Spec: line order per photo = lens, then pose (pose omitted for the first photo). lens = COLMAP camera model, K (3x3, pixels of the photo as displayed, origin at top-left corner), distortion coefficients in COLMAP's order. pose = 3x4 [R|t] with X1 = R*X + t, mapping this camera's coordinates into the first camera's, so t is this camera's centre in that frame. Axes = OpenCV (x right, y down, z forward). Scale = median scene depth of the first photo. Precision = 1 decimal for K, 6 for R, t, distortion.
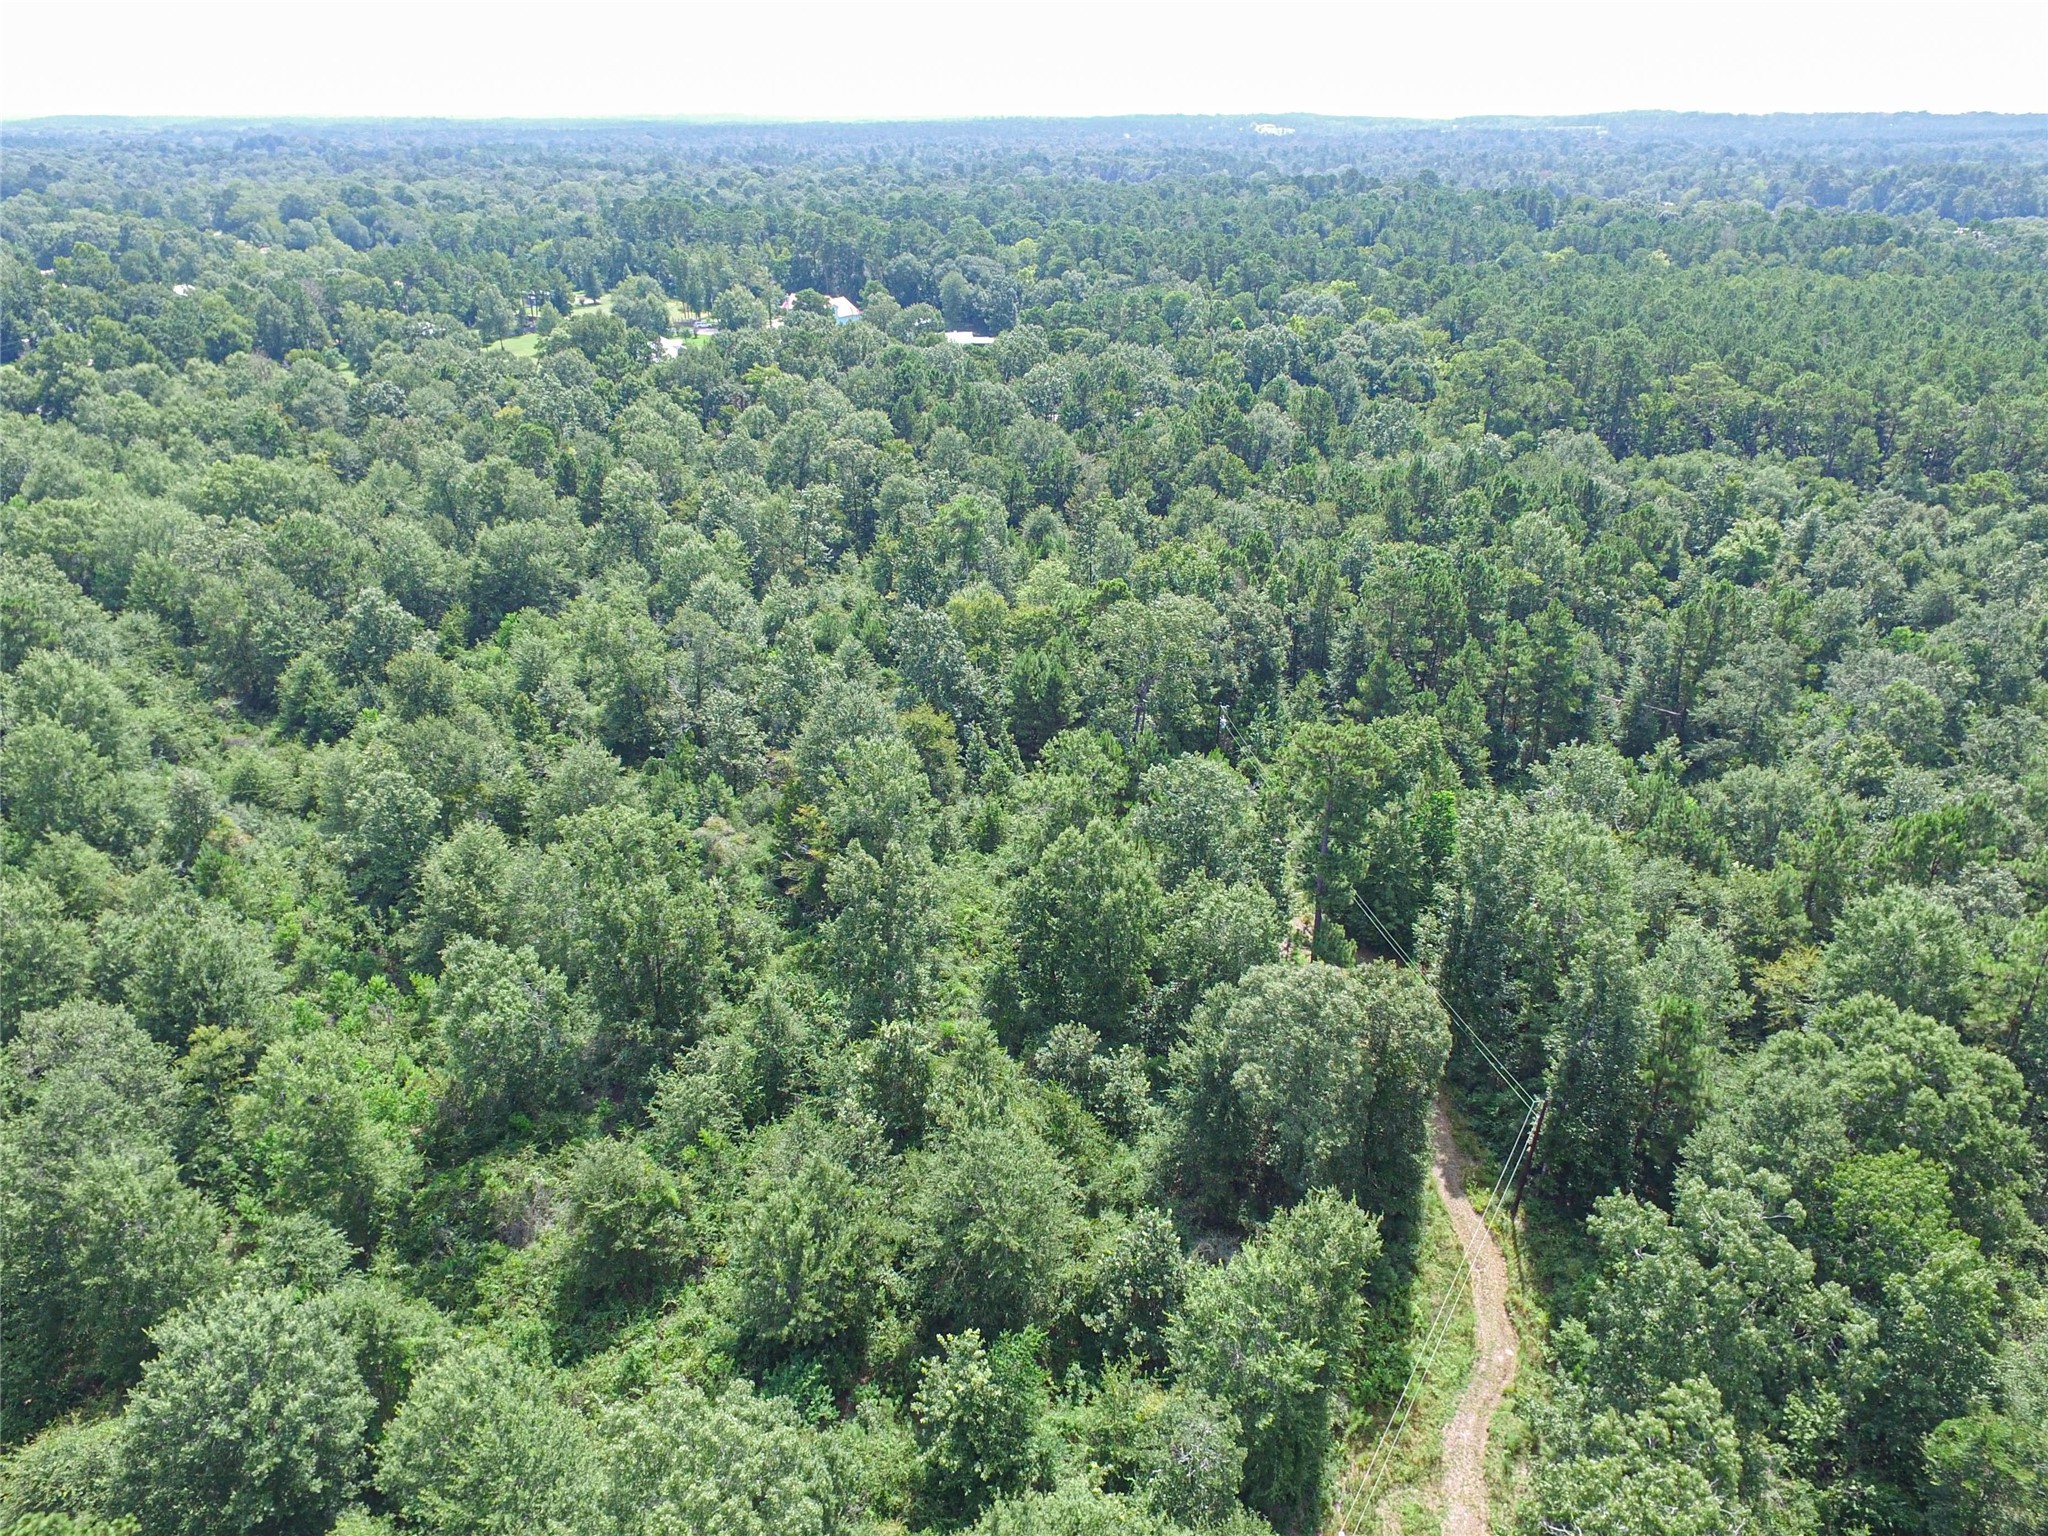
lens RADIAL K [[1243.6, 0, 1013.1], [0, 1243.6, 783.0], [0, 0, 1]] dist [-0.006000, 0.008414]
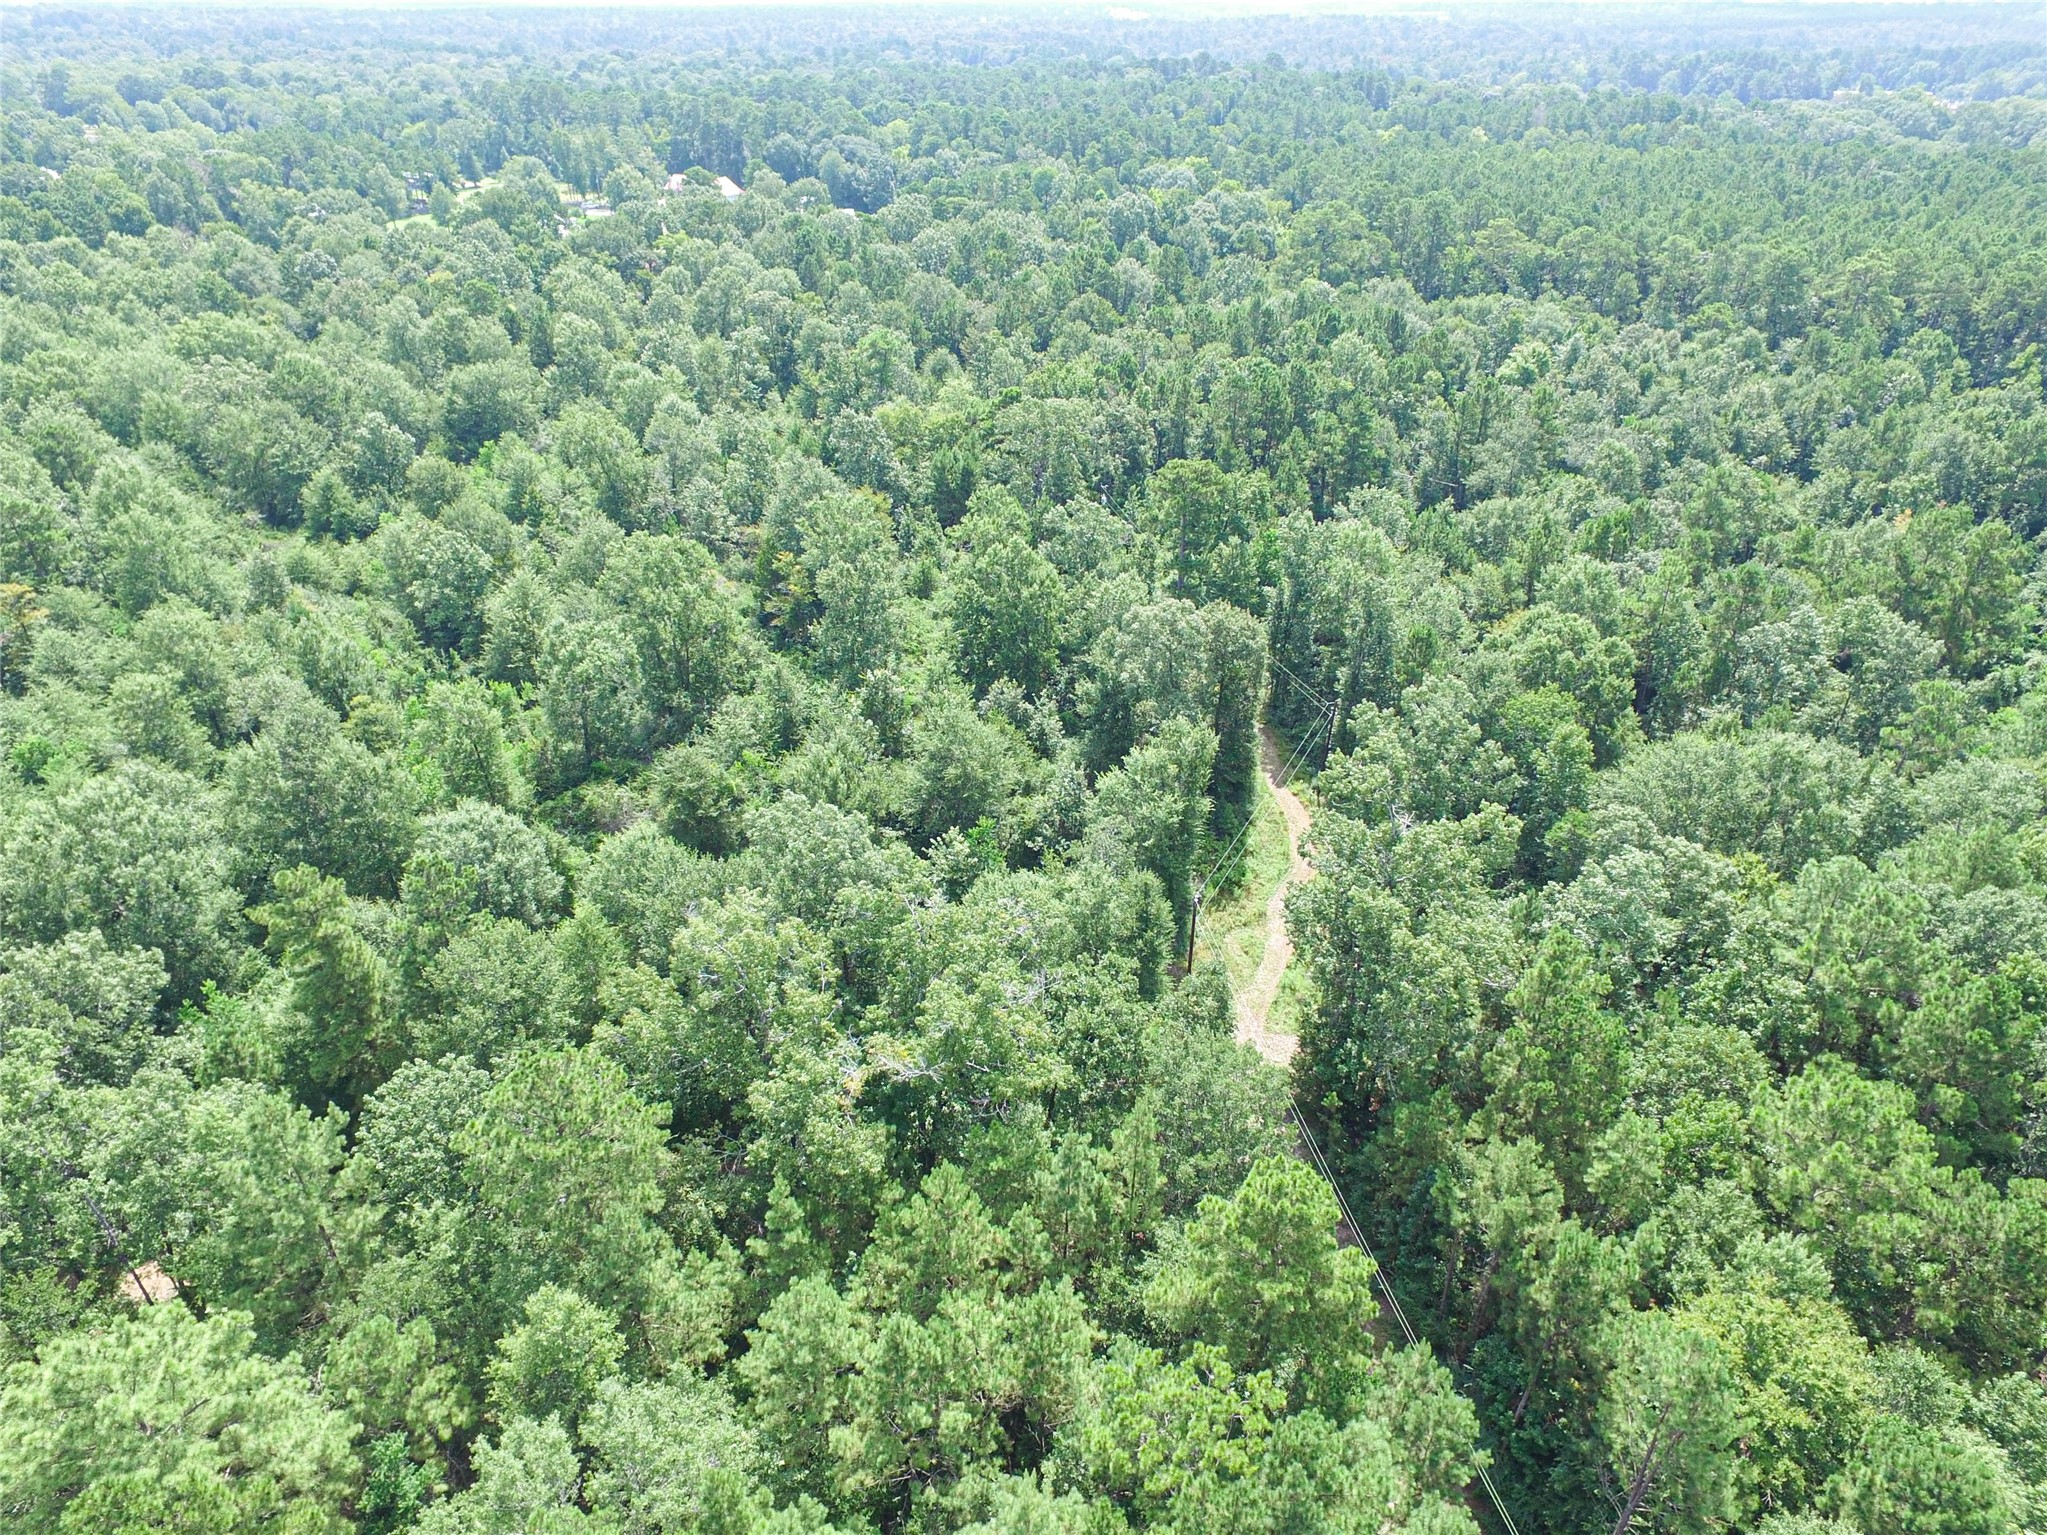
lens RADIAL K [[1243.0, 0, 1008.9], [0, 1243.0, 746.6], [0, 0, 1]] dist [-0.006000, 0.008414]
pose [[0.994935, -0.047603, 0.088535, -0.042922], [0.043180, 0.997753, 0.051224, 0.117275], [-0.090774, -0.047142, 0.994755, -0.217634]]
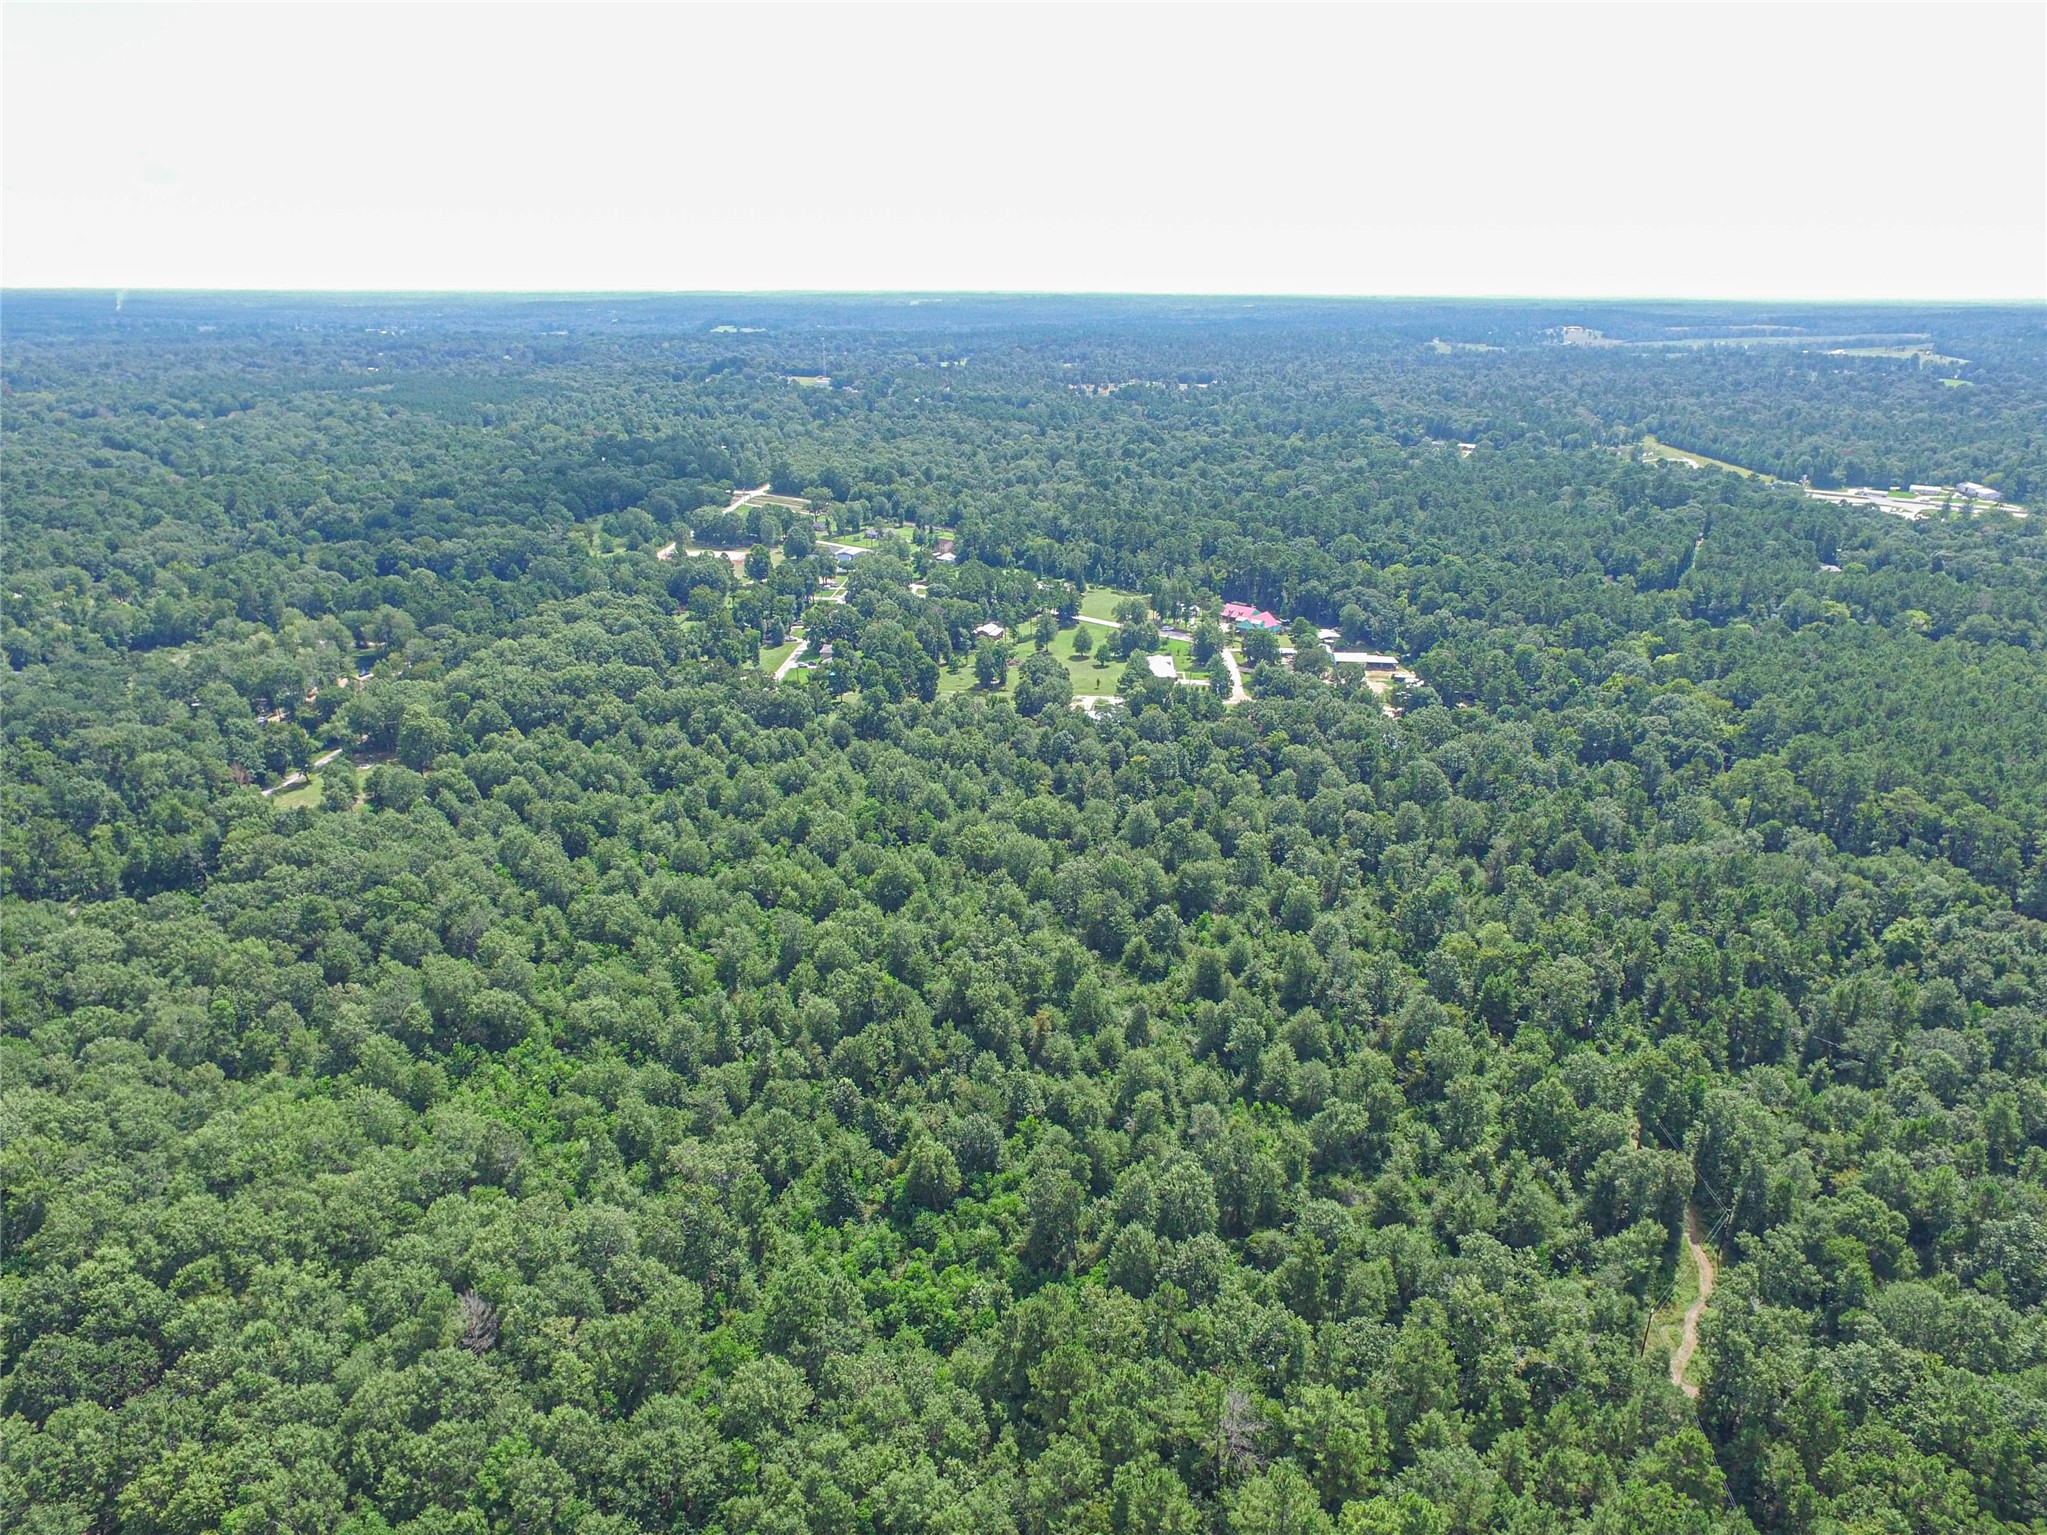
lens RADIAL K [[1243.0, 0, 1018.0], [0, 1243.0, 771.0], [0, 0, 1]] dist [-0.006000, 0.008414]
pose [[0.977962, 0.083638, -0.191300, -0.363664], [-0.103012, 0.990260, -0.093665, -0.154671], [0.181603, 0.111307, 0.977052, -1.125926]]
